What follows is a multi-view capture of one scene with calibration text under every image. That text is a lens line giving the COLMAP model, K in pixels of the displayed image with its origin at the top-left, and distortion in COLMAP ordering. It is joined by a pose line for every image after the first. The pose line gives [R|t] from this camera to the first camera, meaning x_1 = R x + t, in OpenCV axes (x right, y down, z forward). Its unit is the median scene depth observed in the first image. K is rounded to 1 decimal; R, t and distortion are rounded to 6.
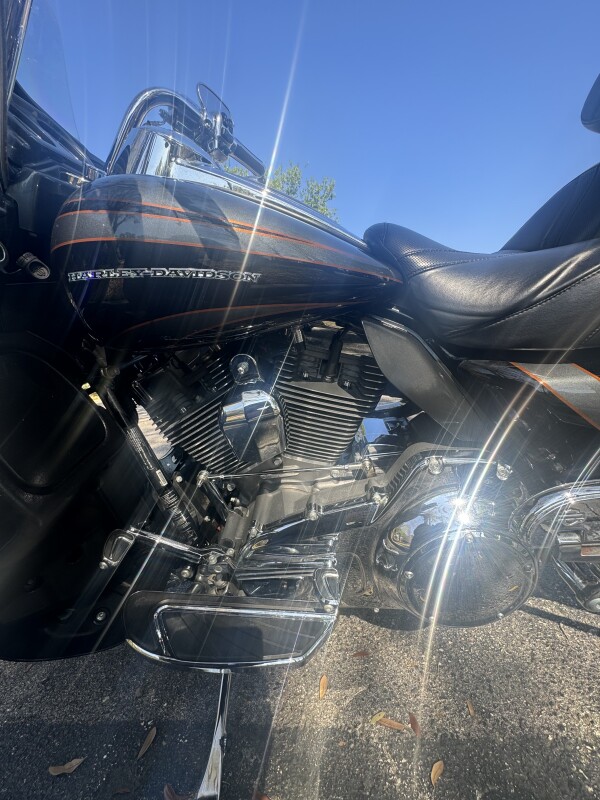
lens RADIAL K [[324.7, 0, 300.0], [0, 324.7, 400.0], [0, 0, 1]] dist [-0.000424, -0.000113]
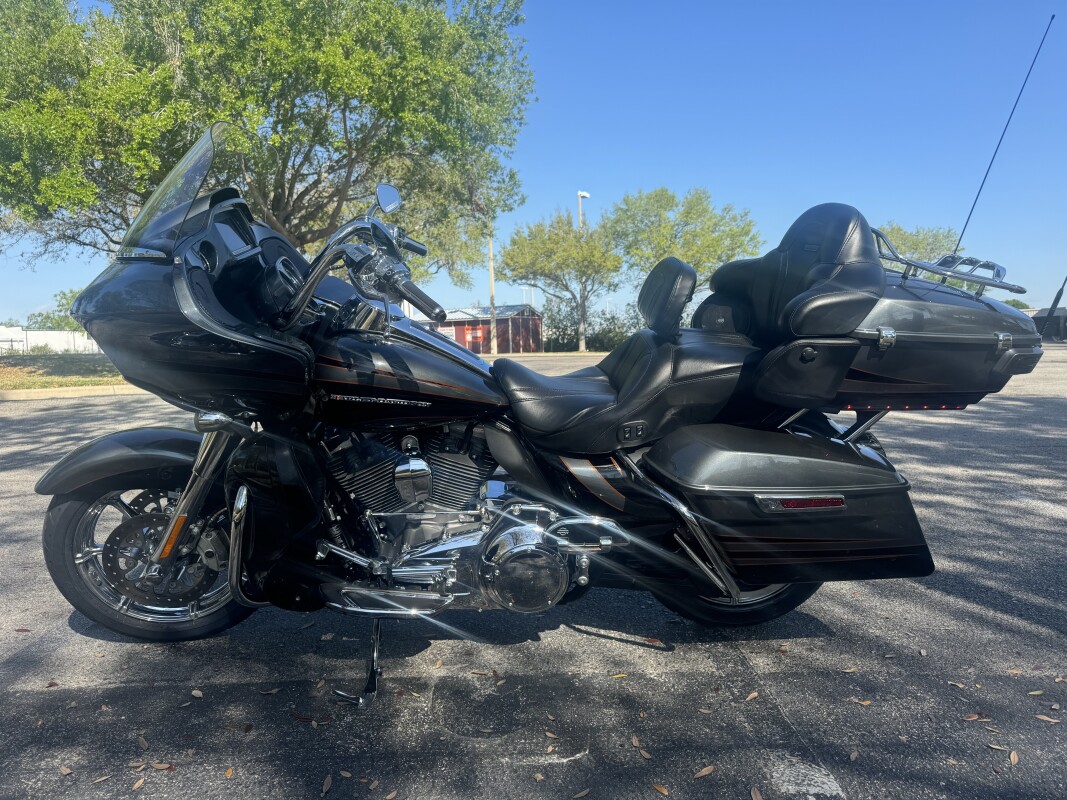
lens RADIAL K [[756.4, 0, 533.5], [0, 756.4, 400.0], [0, 0, 1]] dist [0.005441, -0.001268]
pose [[0.982803, 0.092281, 0.159945, -0.162249], [-0.084680, 0.994959, -0.053719, -0.139922], [-0.164096, 0.039251, 0.985663, -2.395948]]
